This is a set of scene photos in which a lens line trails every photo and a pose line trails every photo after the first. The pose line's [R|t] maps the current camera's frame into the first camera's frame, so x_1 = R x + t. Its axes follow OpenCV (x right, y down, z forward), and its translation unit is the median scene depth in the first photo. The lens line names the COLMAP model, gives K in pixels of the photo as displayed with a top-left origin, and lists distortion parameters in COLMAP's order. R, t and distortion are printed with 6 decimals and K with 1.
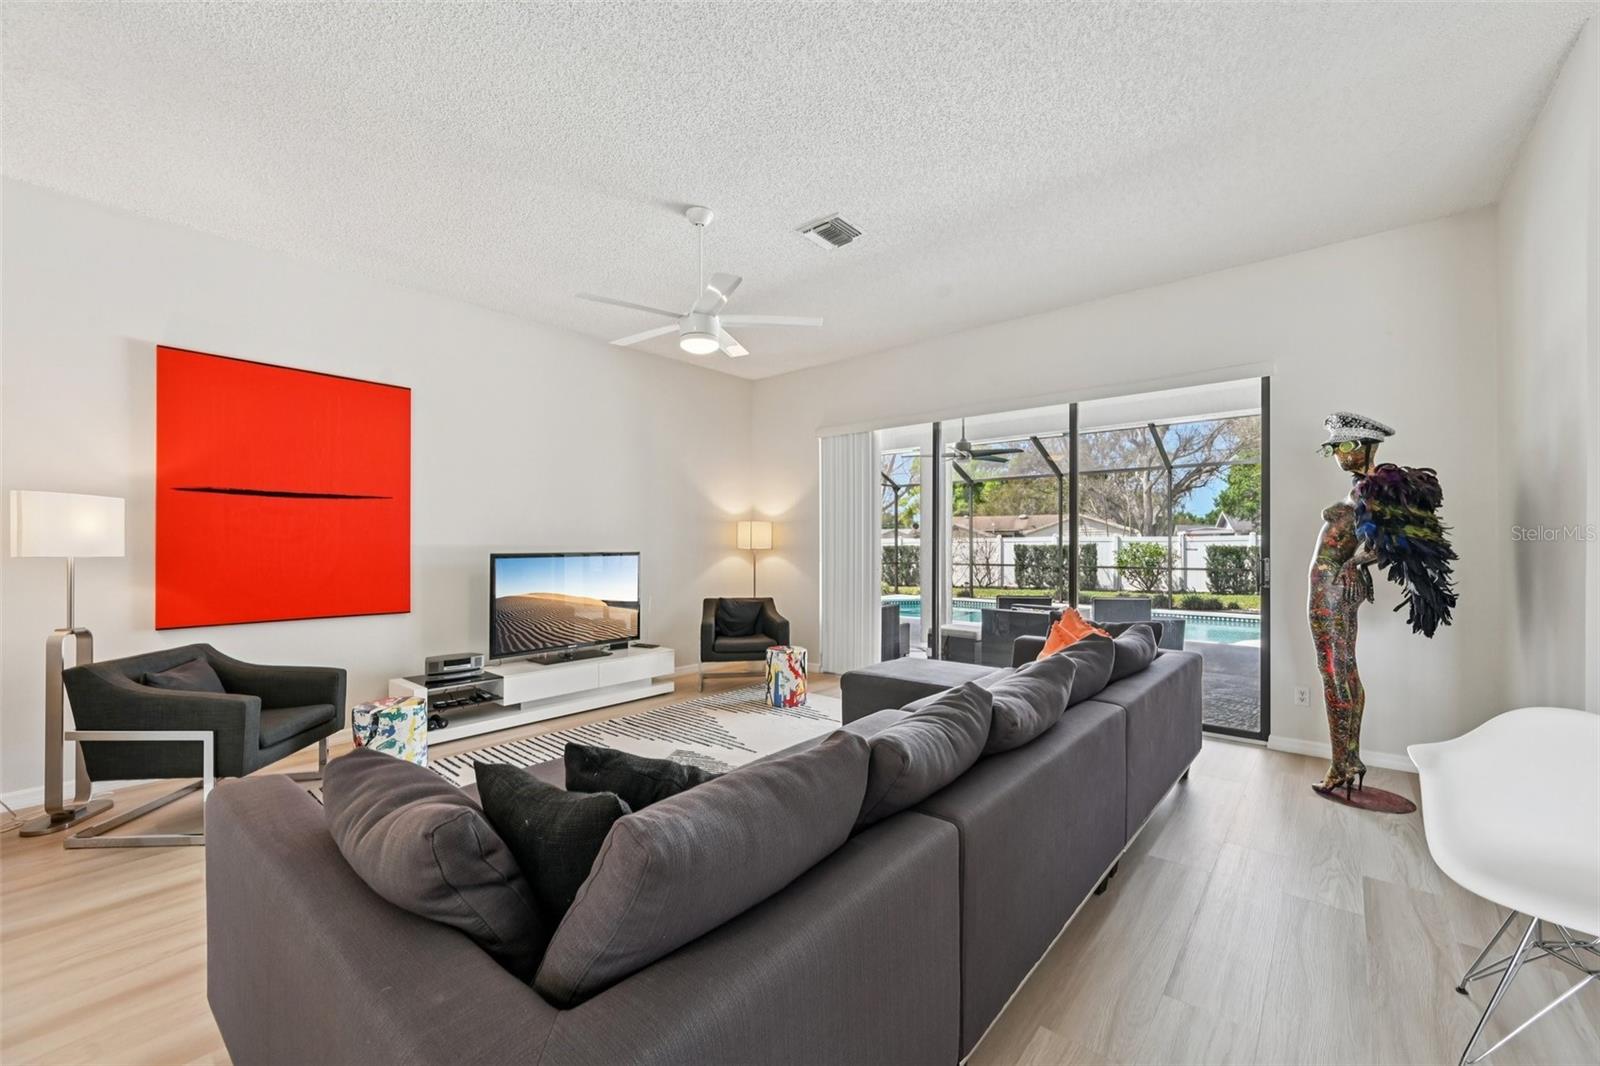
lens RADIAL K [[635.2, 0, 800.0], [0, 635.2, 533.0], [0, 0, 1]] dist [-0.000494, 0.000199]
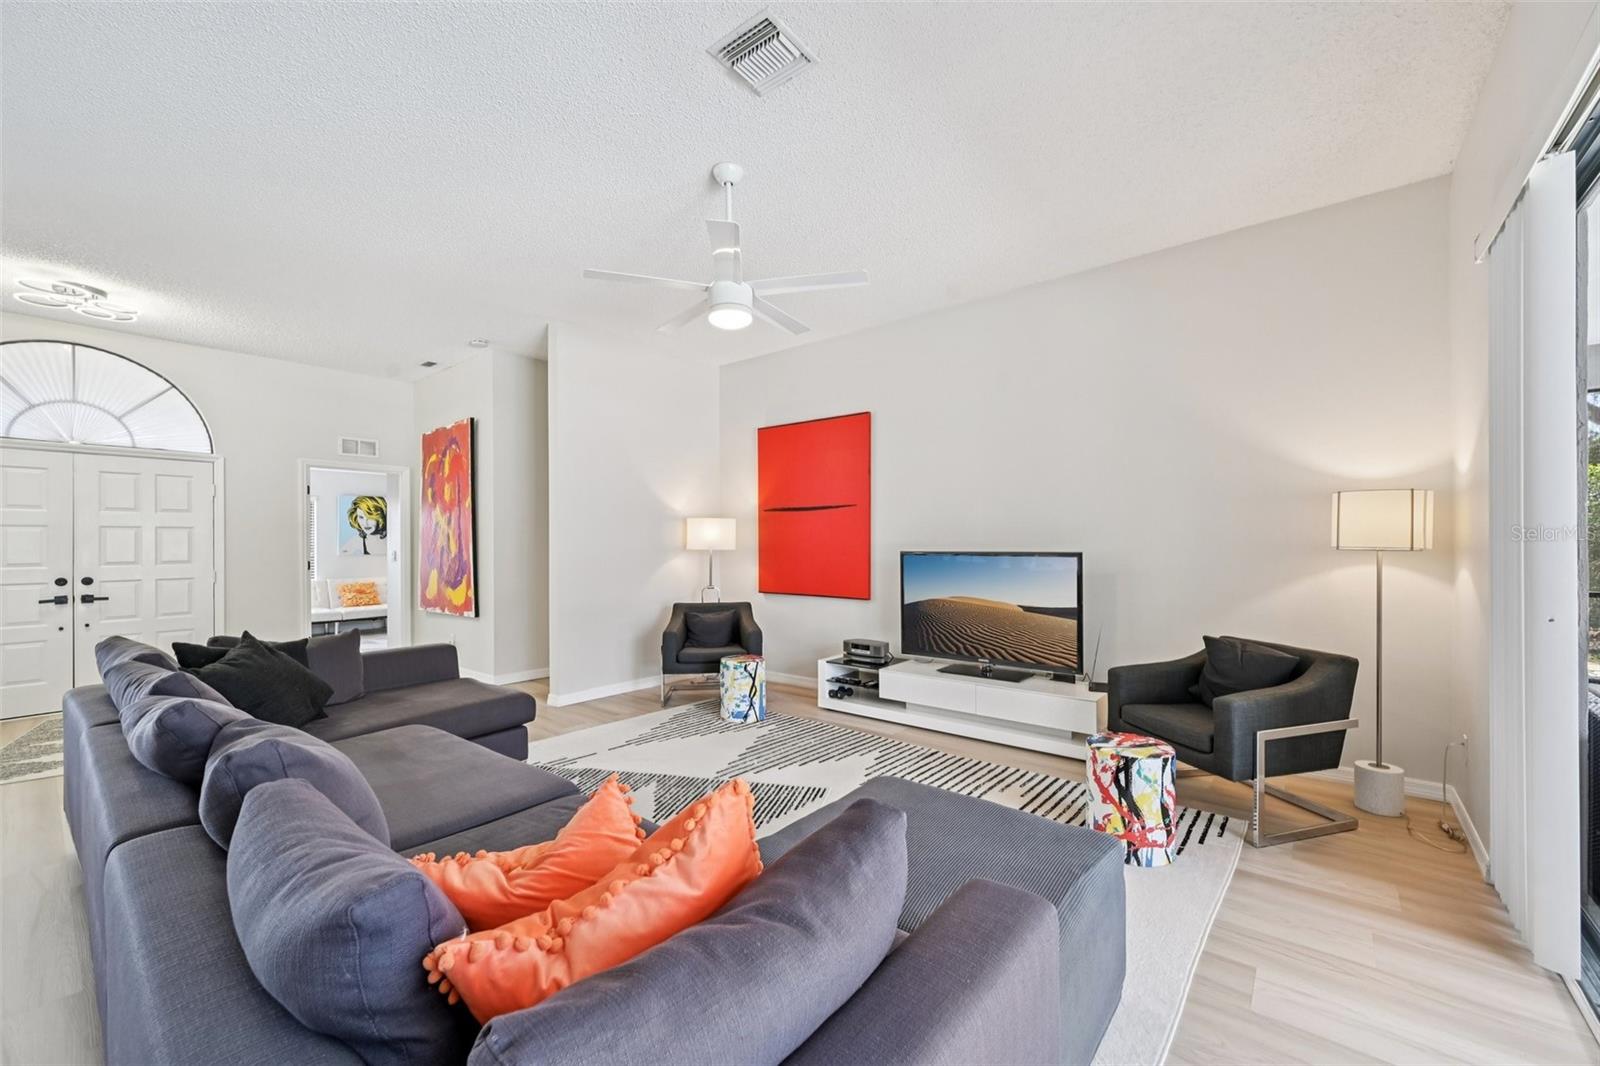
lens RADIAL K [[641.5, 0, 800.5], [0, 641.5, 542.4], [0, 0, 1]] dist [-0.000006, 0.000137]
pose [[0.005360, -0.001039, -0.999985, 0.588635], [0.024898, 0.999690, -0.000905, 0.014730], [0.999676, -0.024893, 0.005384, 0.866918]]
